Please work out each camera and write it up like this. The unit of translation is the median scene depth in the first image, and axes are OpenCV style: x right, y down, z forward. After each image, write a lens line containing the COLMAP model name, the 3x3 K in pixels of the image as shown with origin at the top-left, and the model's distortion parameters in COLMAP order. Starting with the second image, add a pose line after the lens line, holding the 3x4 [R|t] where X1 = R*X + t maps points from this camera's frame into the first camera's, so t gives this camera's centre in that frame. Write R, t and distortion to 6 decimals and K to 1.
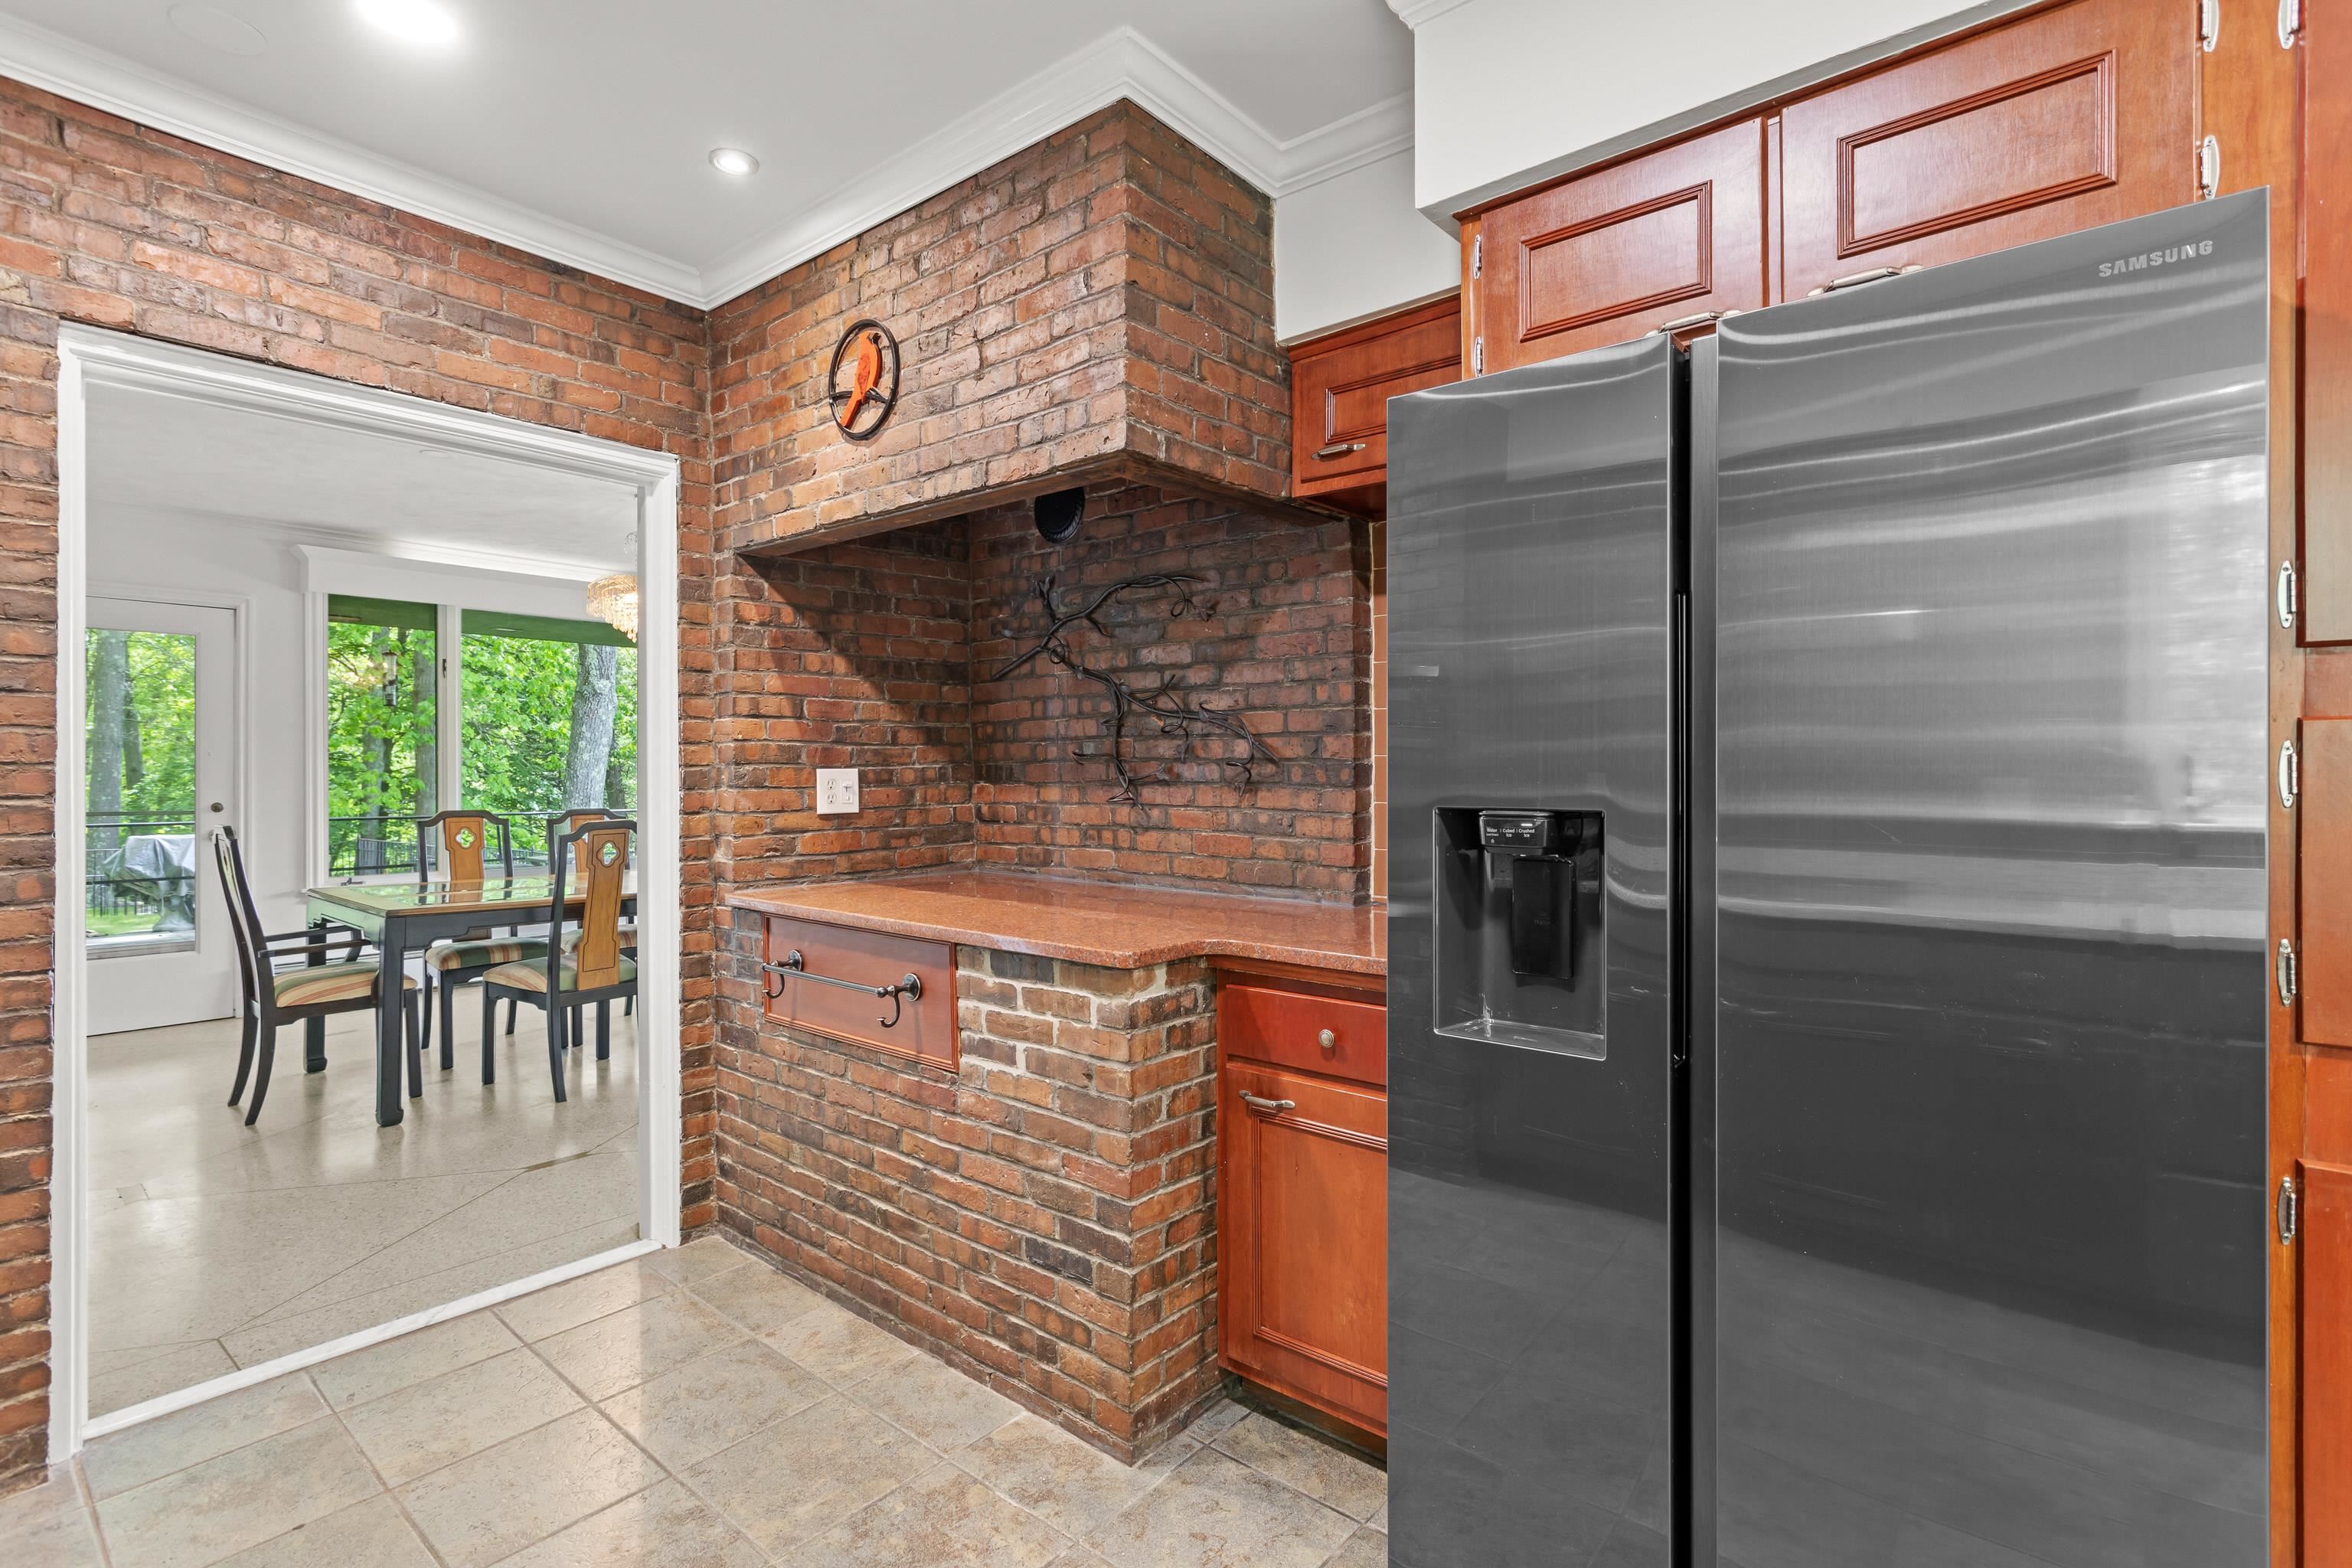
lens RADIAL K [[1112.8, 0, 1184.1], [0, 1112.8, 775.2], [0, 0, 1]] dist [0.013885, 0.004412]
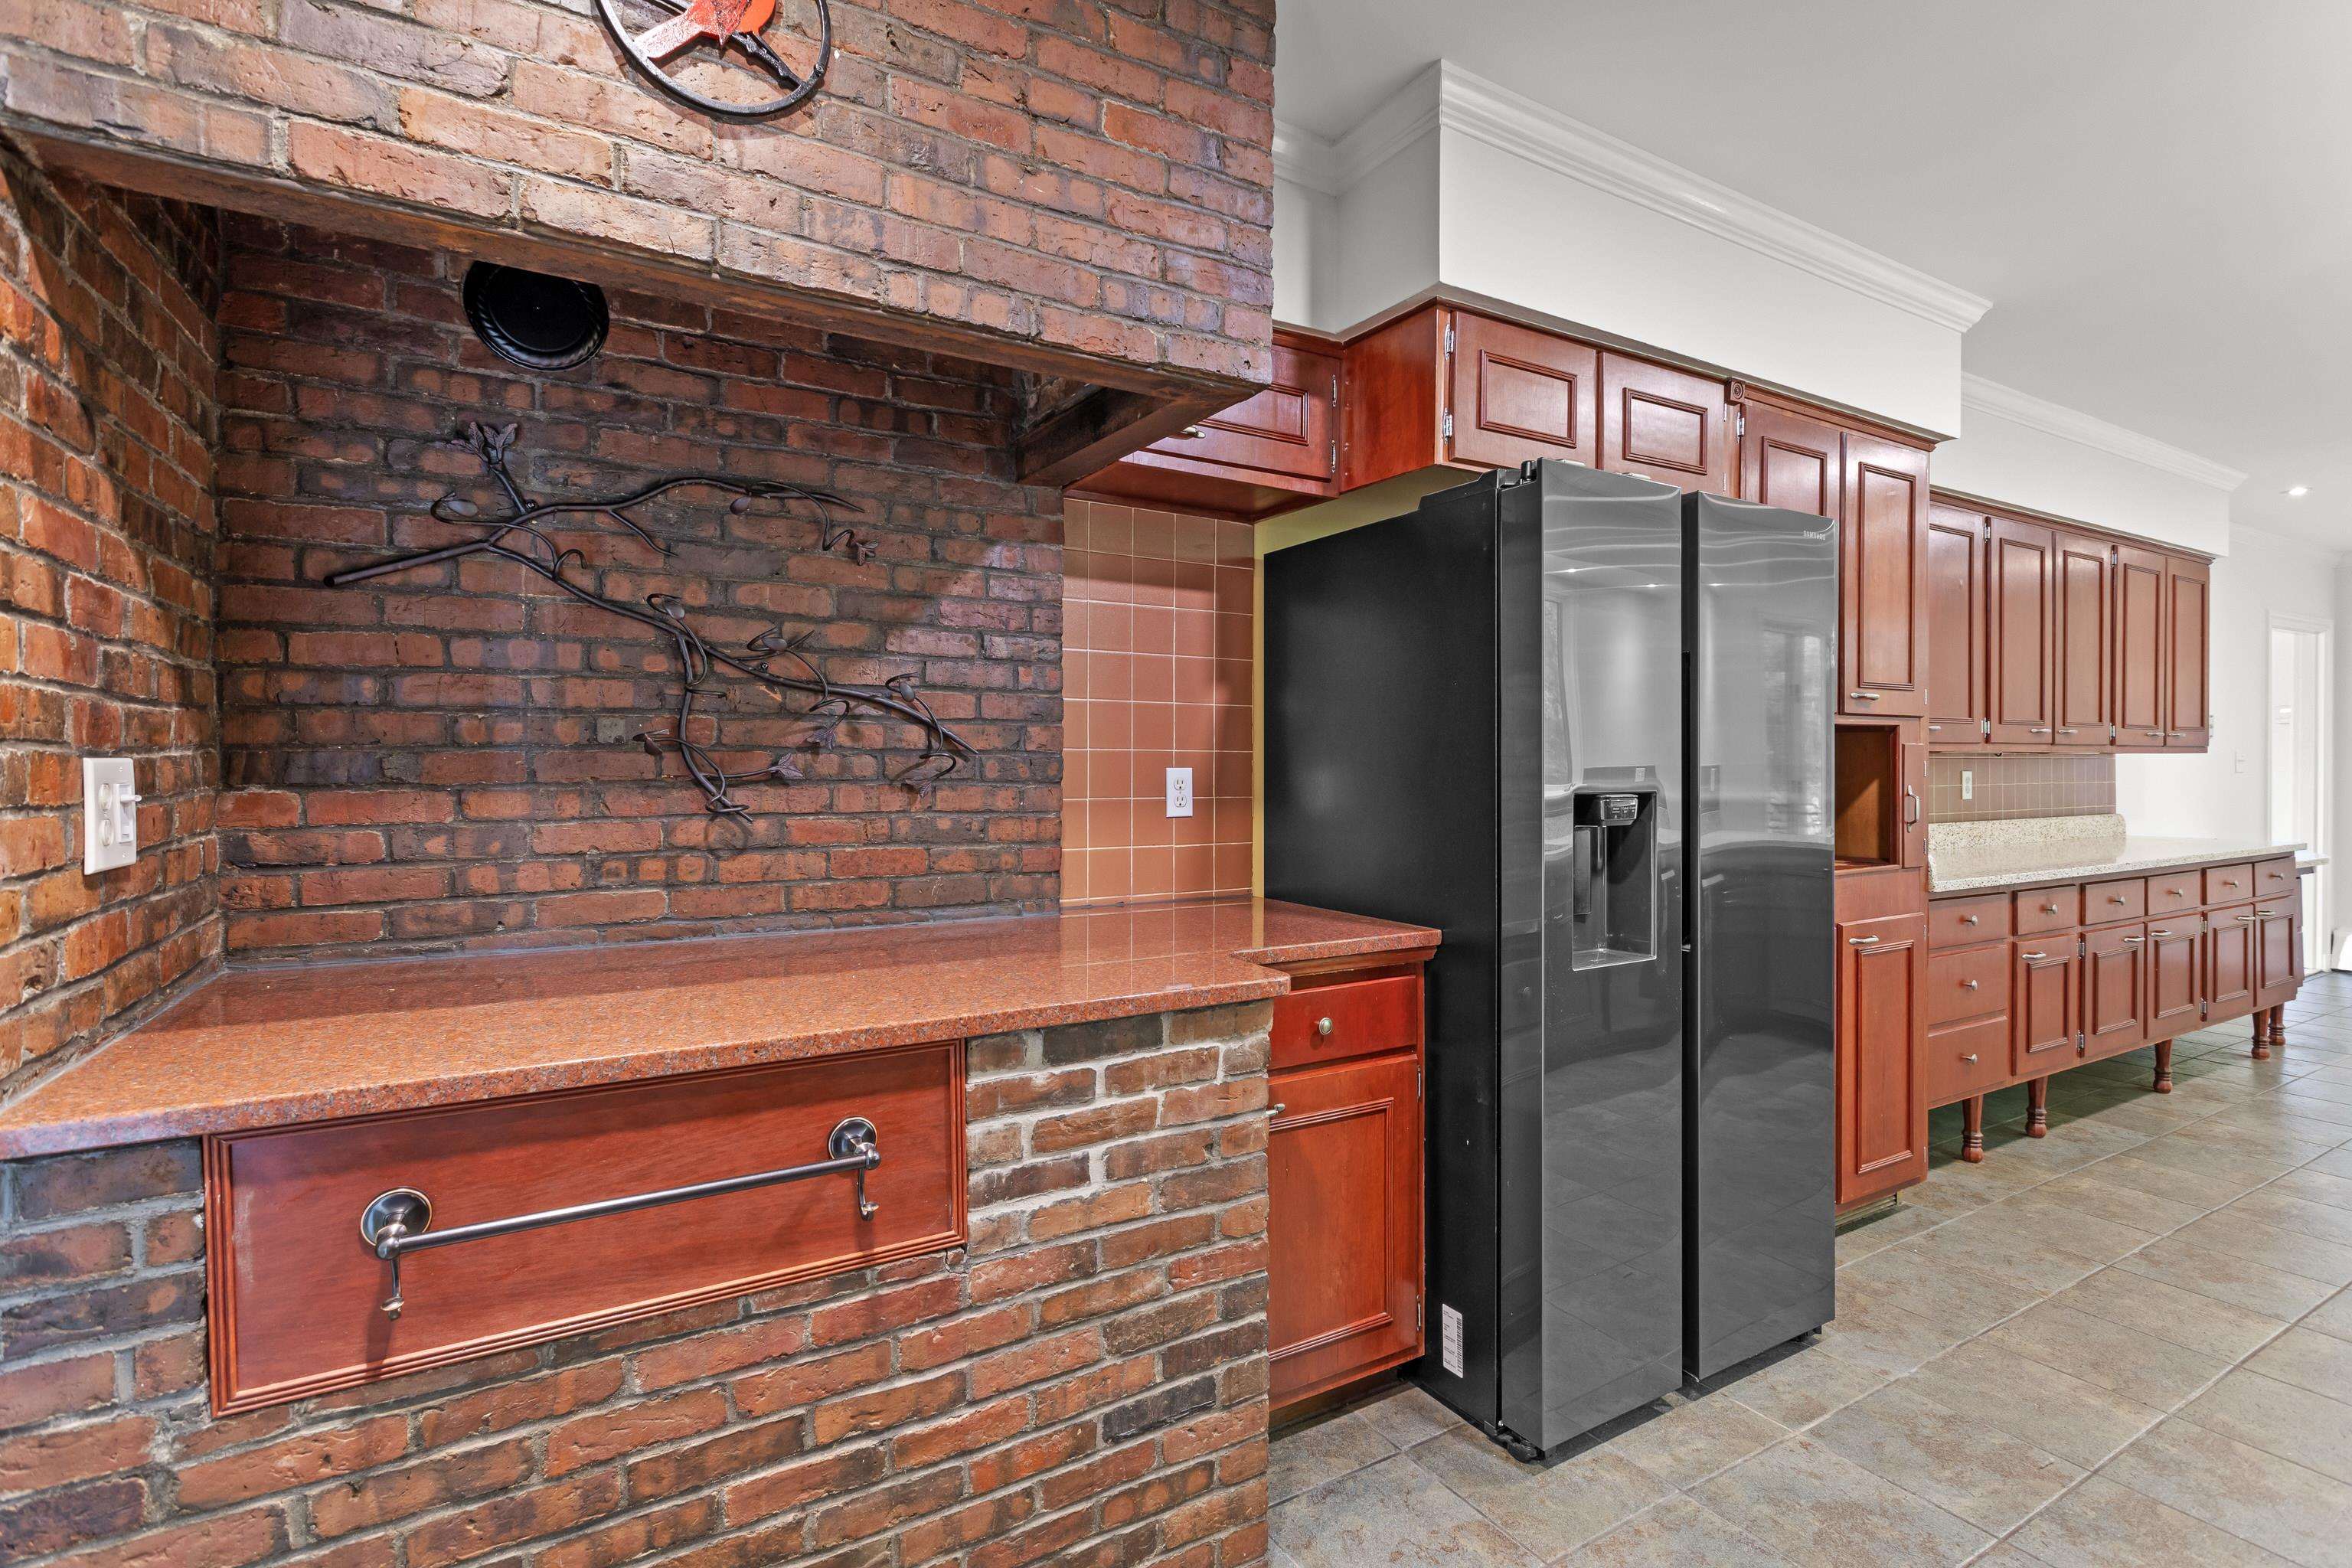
lens RADIAL K [[1112.8, 0, 1186.2], [0, 1112.8, 770.5], [0, 0, 1]] dist [0.013885, 0.004412]
pose [[0.328678, -0.003547, 0.944435, -0.652634], [0.003514, 0.999991, 0.002533, -0.001271], [-0.944436, 0.002486, 0.328687, 0.580256]]
